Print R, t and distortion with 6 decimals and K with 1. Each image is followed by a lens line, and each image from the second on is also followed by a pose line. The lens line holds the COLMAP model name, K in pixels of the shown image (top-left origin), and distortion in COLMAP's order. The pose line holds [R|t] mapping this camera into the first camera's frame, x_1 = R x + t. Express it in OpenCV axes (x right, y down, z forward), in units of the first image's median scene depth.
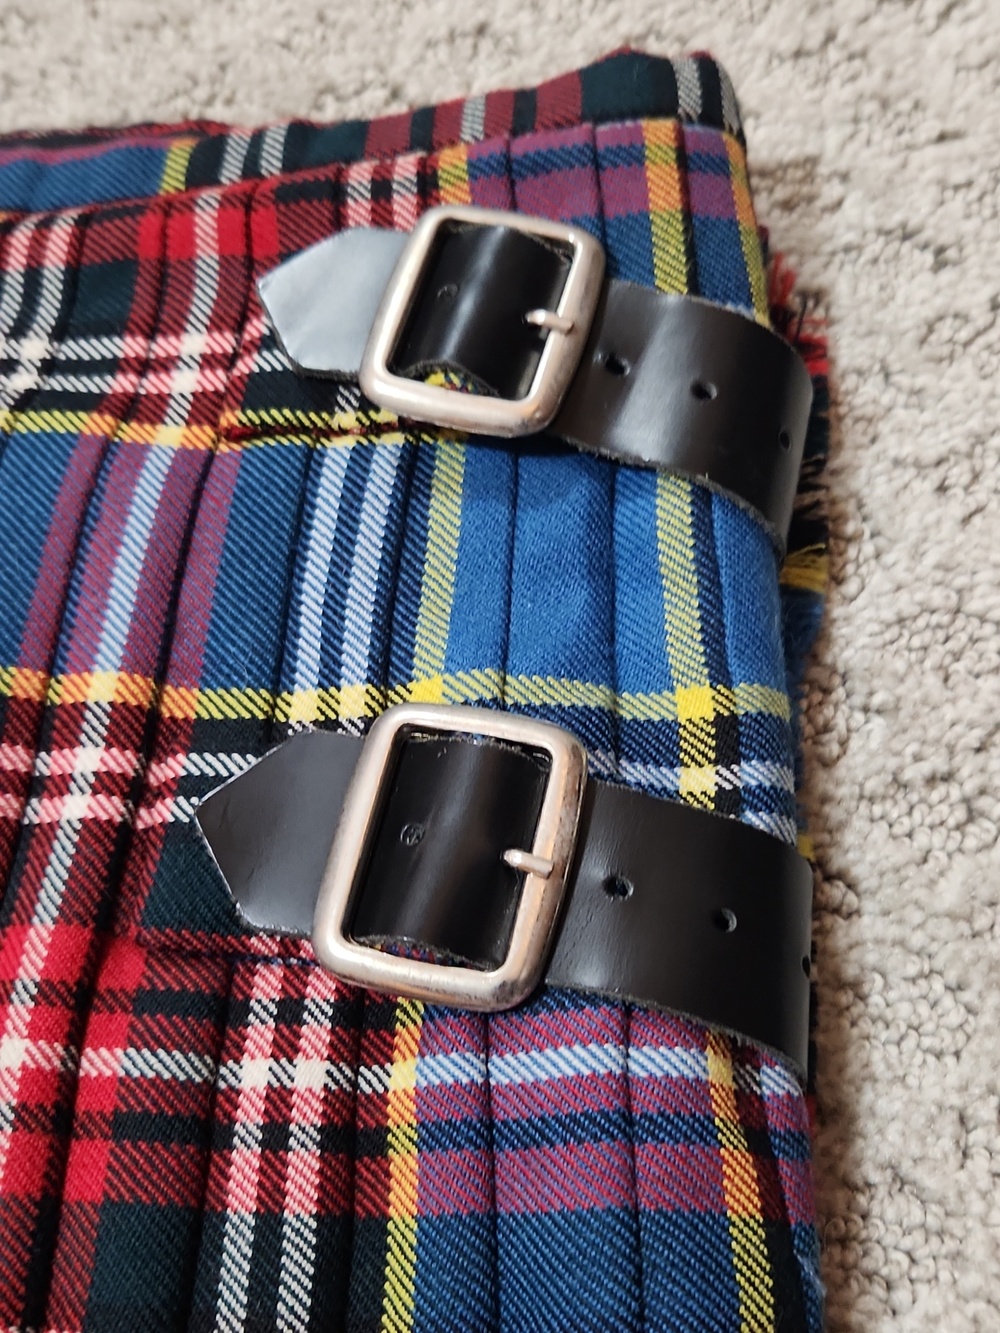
lens RADIAL K [[1583.1, 0, 496.6], [0, 1583.1, 662.1], [0, 0, 1]] dist [0.032006, 0.000000]
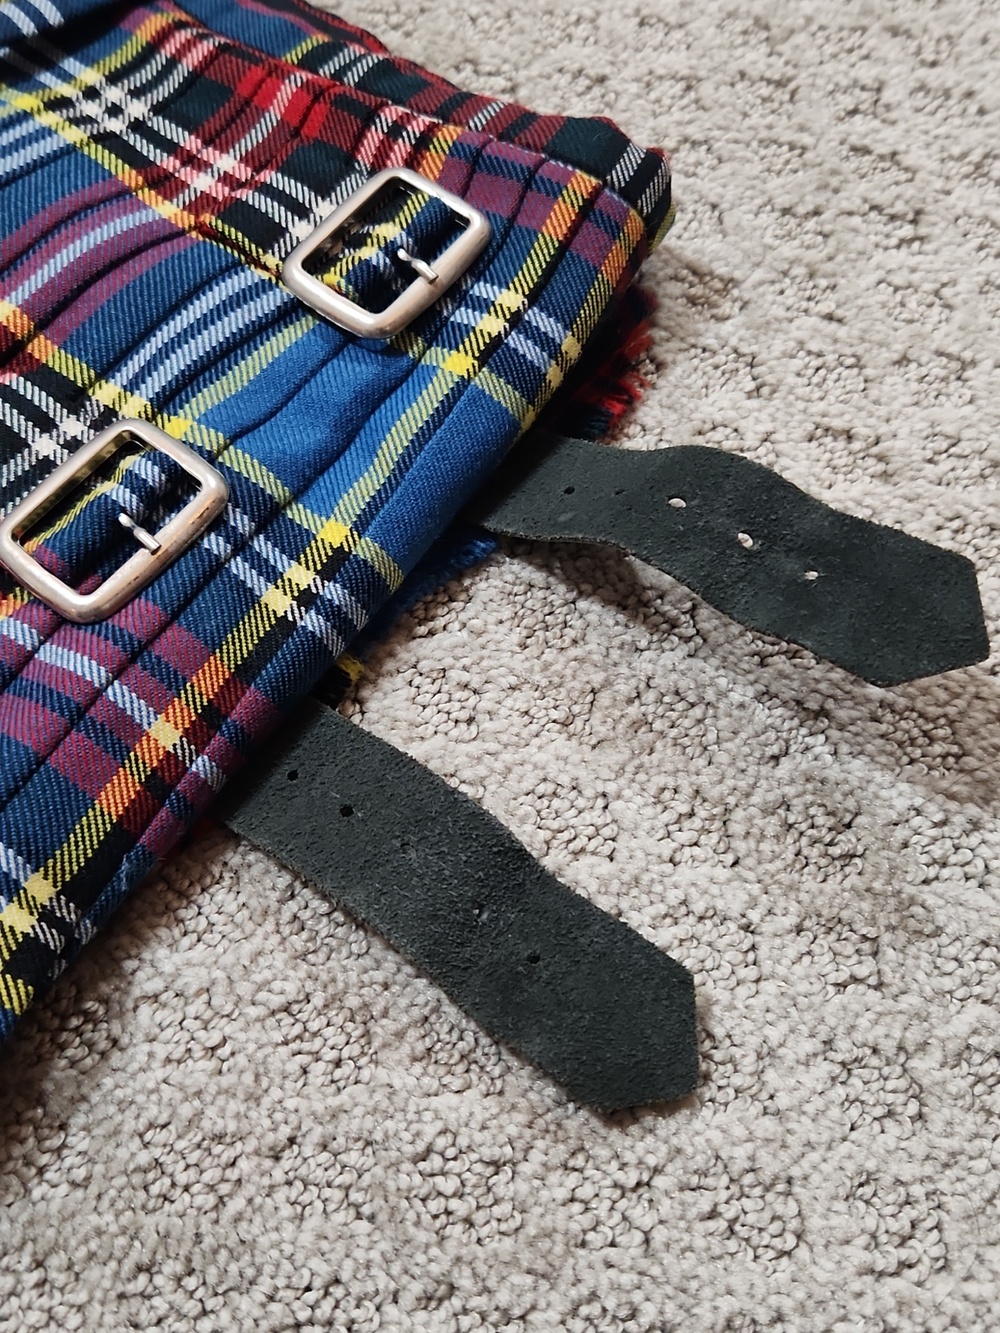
lens RADIAL K [[1583.1, 0, 504.0], [0, 1583.1, 671.6], [0, 0, 1]] dist [0.032006, 0.000000]
pose [[0.826572, 0.519726, -0.216019, 0.600125], [-0.530577, 0.847588, 0.009041, 0.036641], [0.187794, 0.107142, 0.976347, -0.283615]]
